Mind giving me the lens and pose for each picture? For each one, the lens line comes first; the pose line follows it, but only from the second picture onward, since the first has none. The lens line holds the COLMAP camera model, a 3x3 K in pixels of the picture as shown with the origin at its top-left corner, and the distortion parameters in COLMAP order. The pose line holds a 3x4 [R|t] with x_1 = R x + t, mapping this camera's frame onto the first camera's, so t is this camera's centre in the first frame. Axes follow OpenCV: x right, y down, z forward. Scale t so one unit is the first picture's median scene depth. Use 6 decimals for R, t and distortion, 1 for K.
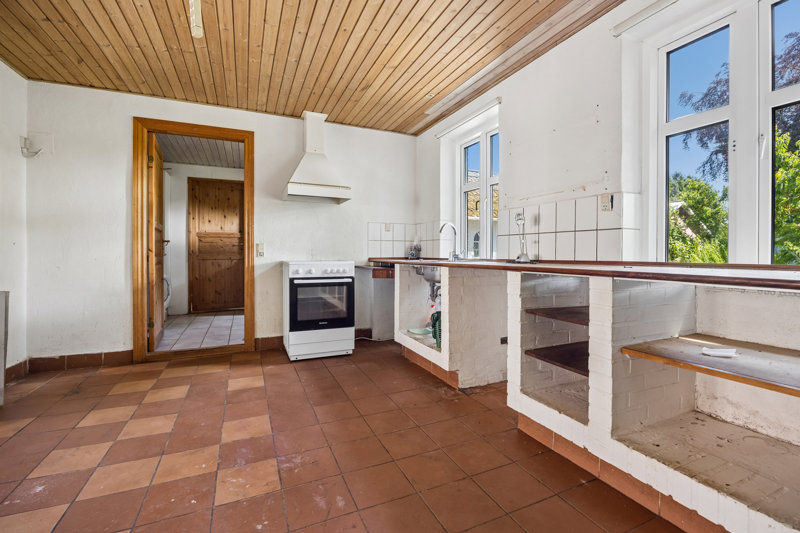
lens RADIAL K [[372.6, 0, 402.6], [0, 372.6, 257.0], [0, 0, 1]] dist [-0.000098, 0.000111]
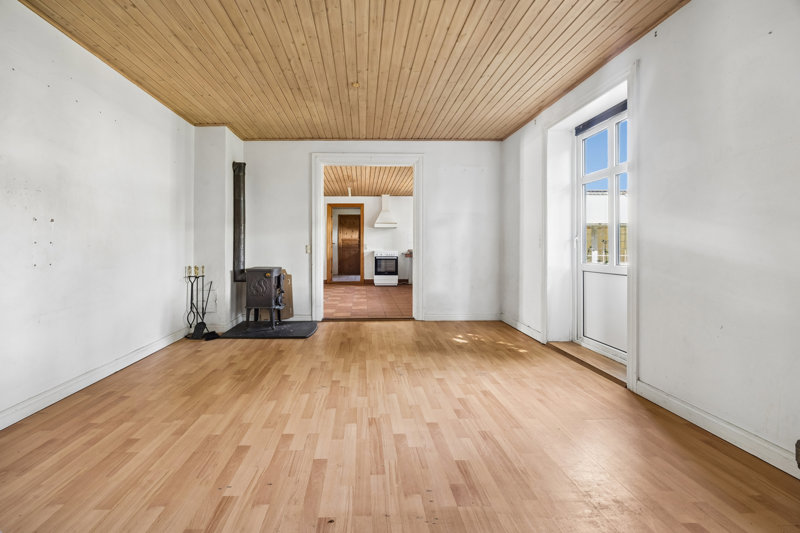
lens RADIAL K [[664.7, 0, 400.0], [0, 664.7, 266.5], [0, 0, 1]] dist [-0.003800, -0.000965]
pose [[0.938902, 0.011684, -0.343985, 1.477527], [-0.004017, 0.999728, 0.022992, 0.011498], [0.344160, -0.020205, 0.938694, -3.367941]]
